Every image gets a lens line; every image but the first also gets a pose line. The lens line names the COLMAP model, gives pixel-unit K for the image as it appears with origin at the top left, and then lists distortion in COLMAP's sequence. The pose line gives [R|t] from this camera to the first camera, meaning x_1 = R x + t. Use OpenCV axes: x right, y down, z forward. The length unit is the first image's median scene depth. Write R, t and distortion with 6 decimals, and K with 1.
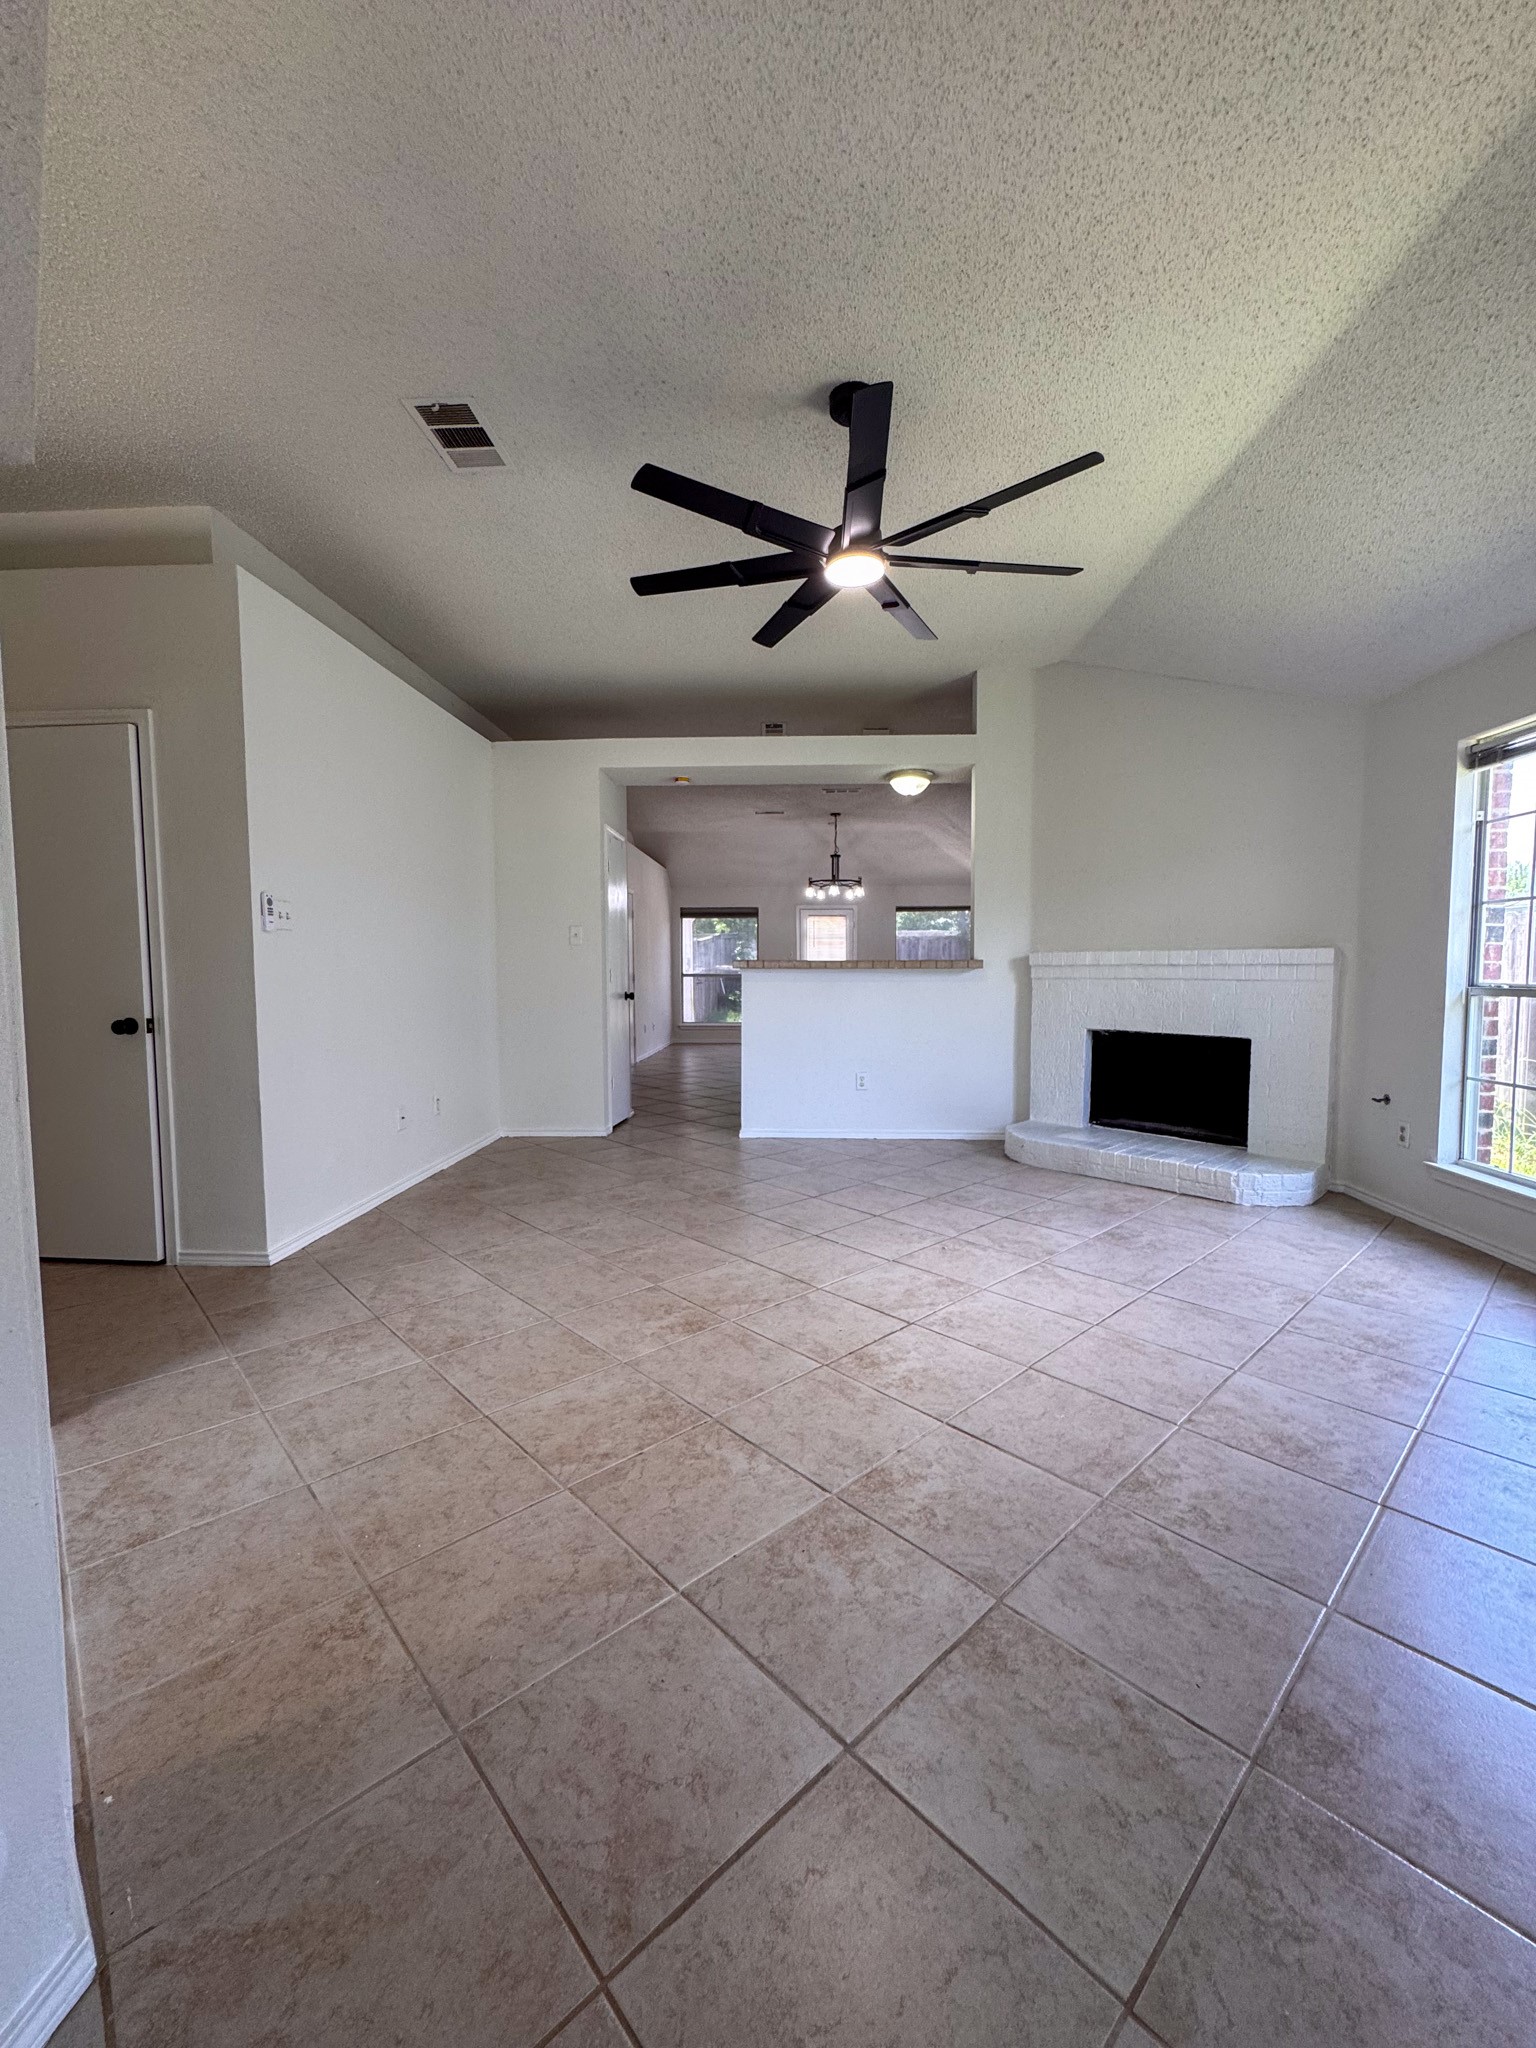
lens RADIAL K [[823.9, 0, 768.6], [0, 823.9, 1021.4], [0, 0, 1]] dist [-0.004364, 0.000612]
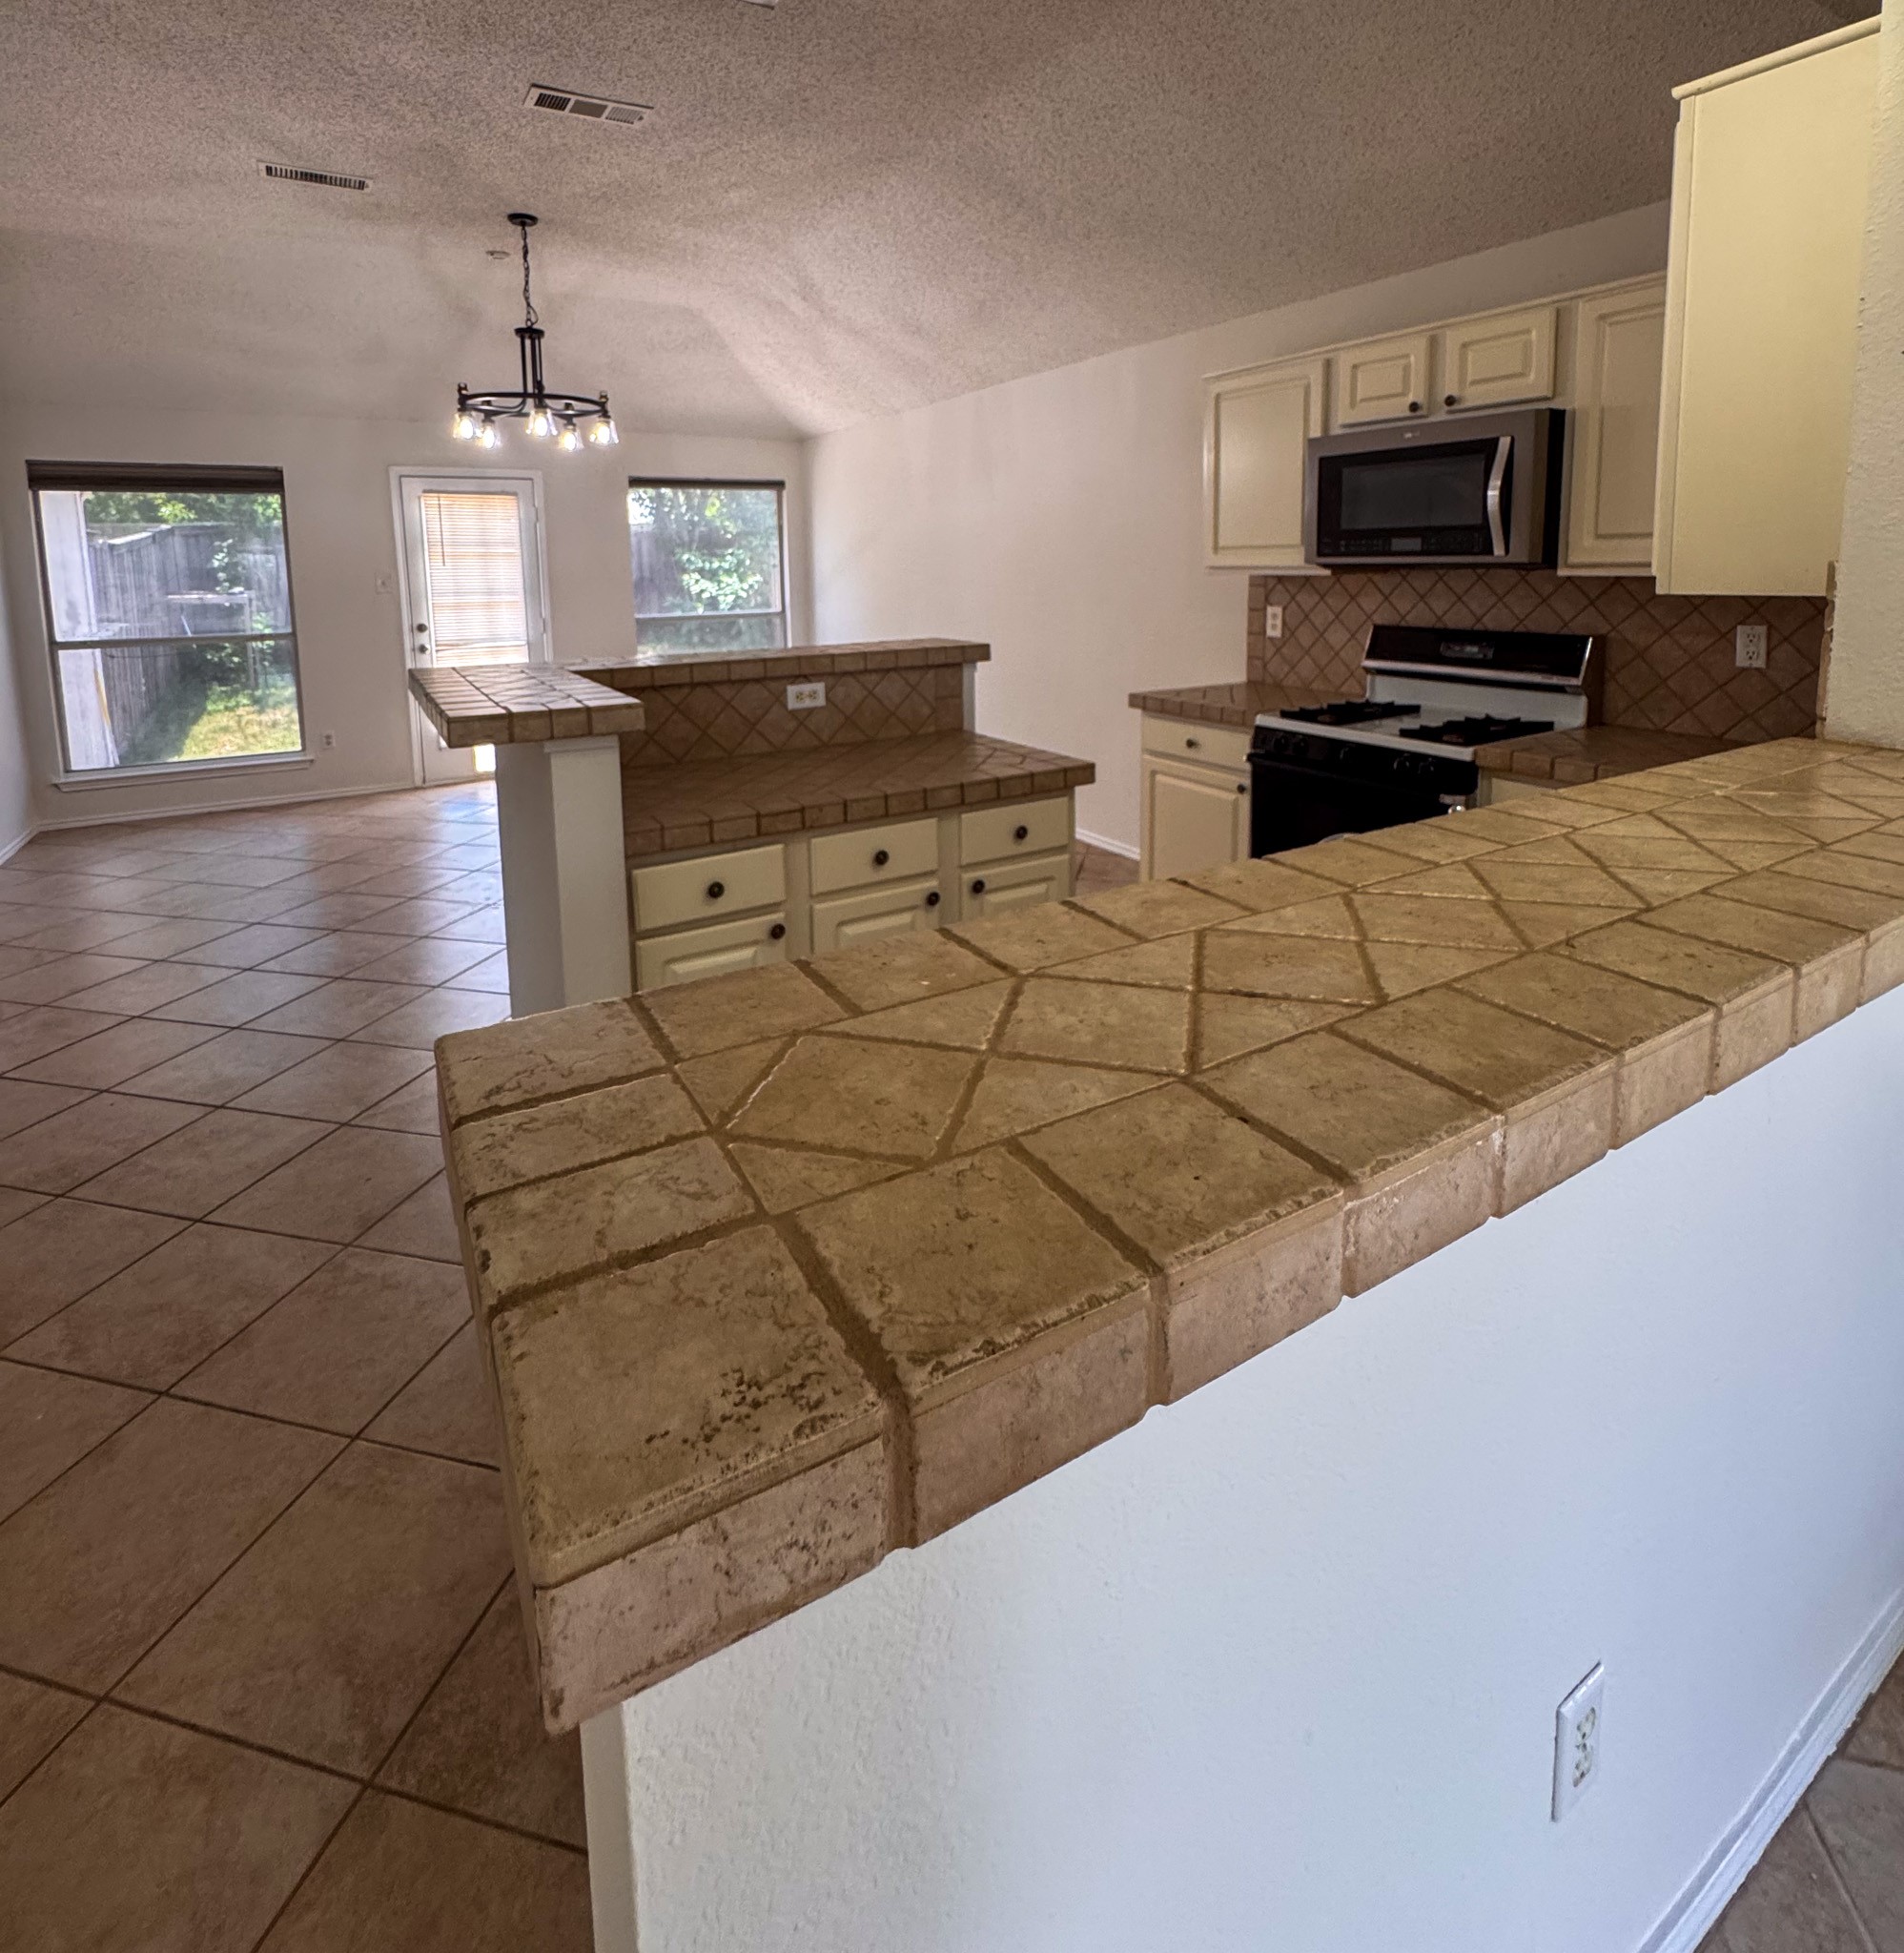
lens RADIAL K [[1027.3, 0, 954.9], [0, 1027.3, 681.0], [0, 0, 1]] dist [-0.005415, 0.000635]
pose [[0.832323, -0.075511, 0.549124, -0.077621], [0.049605, 0.996849, 0.061892, -0.178559], [-0.552067, -0.024275, 0.833446, 1.442597]]
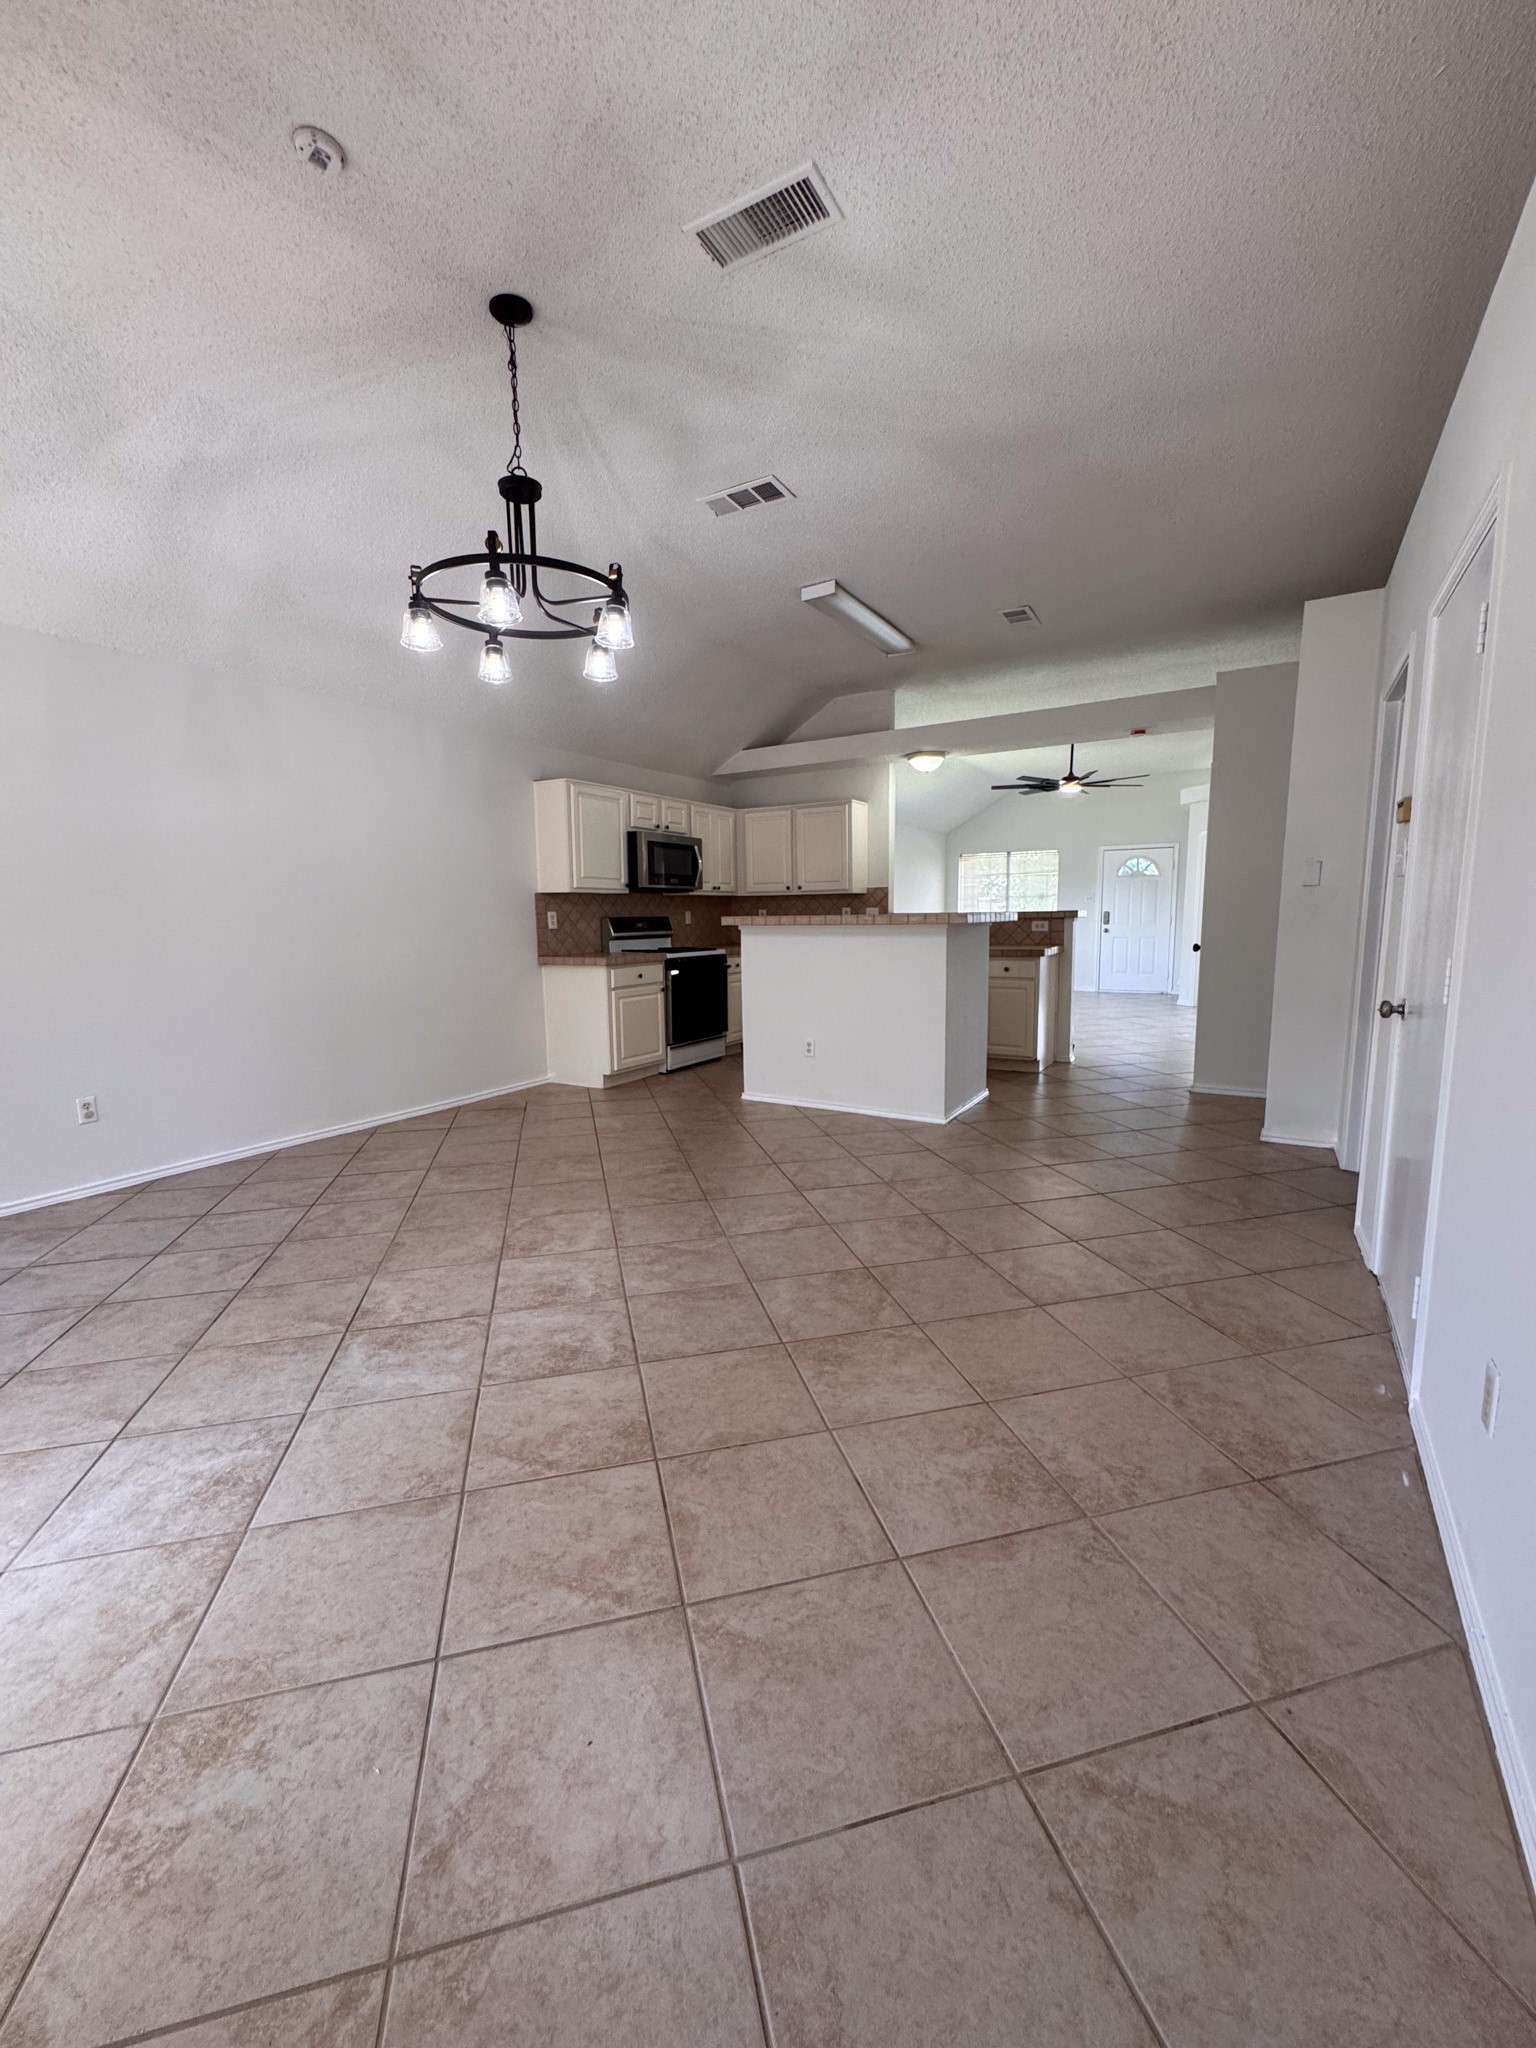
lens RADIAL K [[823.9, 0, 770.8], [0, 823.9, 1020.0], [0, 0, 1]] dist [-0.004364, 0.000612]
pose [[-0.881055, -0.045891, 0.470782, -0.329062], [0.045272, 0.982533, 0.180500, -0.239688], [-0.470842, 0.180344, -0.863588, 3.524857]]
